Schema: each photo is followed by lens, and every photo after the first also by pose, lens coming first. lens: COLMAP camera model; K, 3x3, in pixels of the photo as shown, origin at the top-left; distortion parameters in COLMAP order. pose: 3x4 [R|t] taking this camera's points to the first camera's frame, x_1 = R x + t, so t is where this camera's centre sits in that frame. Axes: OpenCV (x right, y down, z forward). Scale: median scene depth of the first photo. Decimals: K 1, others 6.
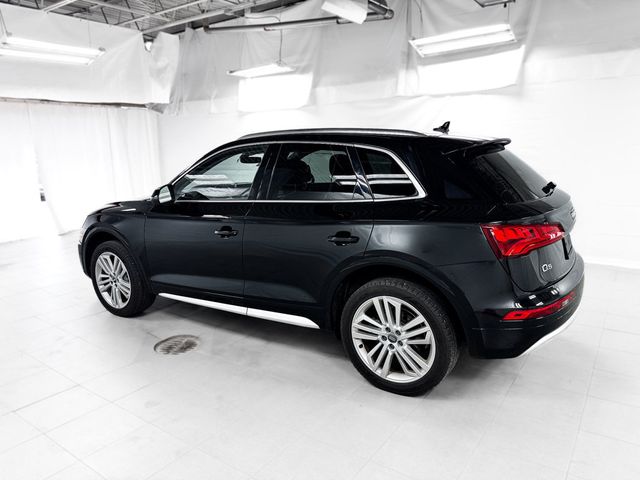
lens RADIAL K [[432.1, 0, 319.6], [0, 432.1, 255.0], [0, 0, 1]] dist [0.007763, 0.000825]
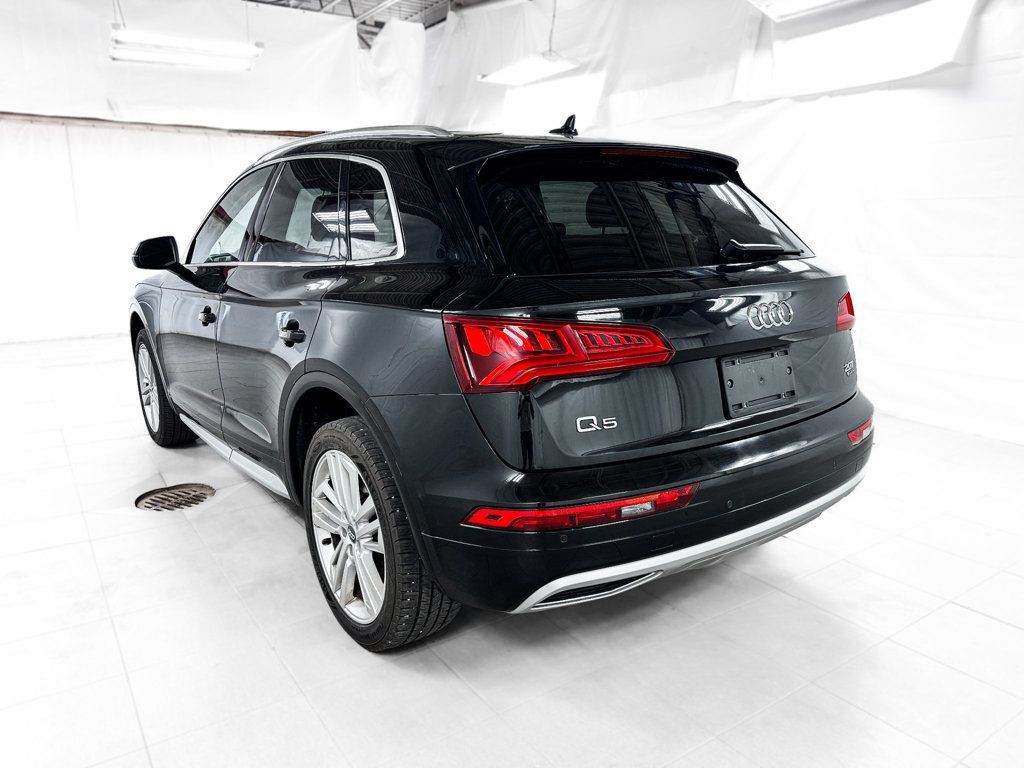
lens RADIAL K [[691.4, 0, 511.3], [0, 691.4, 408.0], [0, 0, 1]] dist [0.007763, 0.000825]
pose [[0.956157, 0.087747, -0.279400, 0.201068], [-0.079576, 0.996007, 0.040476, -0.001492], [0.281836, -0.016468, 0.959321, 0.095639]]
